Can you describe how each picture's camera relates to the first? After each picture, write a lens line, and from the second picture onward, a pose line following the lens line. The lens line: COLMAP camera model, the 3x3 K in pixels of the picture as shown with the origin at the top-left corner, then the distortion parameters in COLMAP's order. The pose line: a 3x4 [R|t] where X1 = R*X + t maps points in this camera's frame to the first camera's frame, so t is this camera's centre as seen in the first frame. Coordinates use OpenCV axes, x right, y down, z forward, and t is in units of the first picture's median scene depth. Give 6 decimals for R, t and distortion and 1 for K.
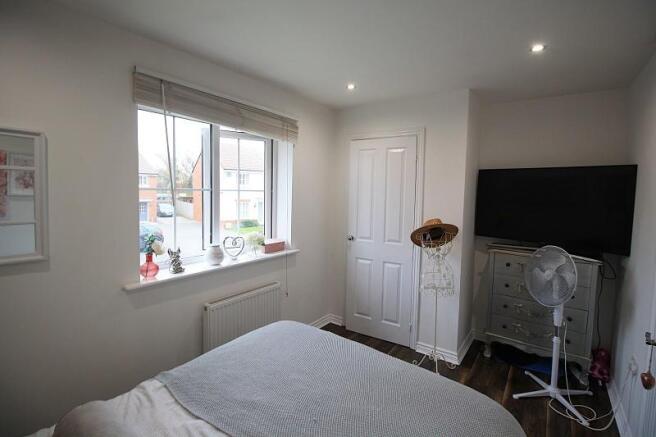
lens RADIAL K [[307.7, 0, 329.3], [0, 307.7, 209.7], [0, 0, 1]] dist [-0.018556, -0.000721]
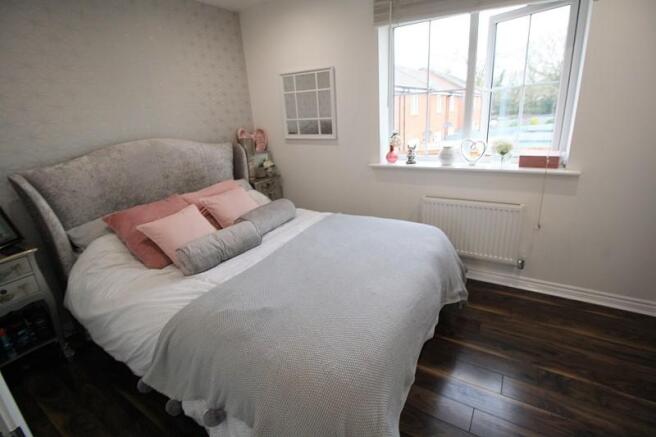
lens RADIAL K [[307.7, 0, 329.3], [0, 307.7, 209.7], [0, 0, 1]] dist [-0.018556, -0.000721]
pose [[0.060044, 0.263926, -0.962672, 0.607988], [-0.005152, 0.964481, 0.264100, 0.049718], [0.998182, -0.010898, 0.059271, 0.509358]]
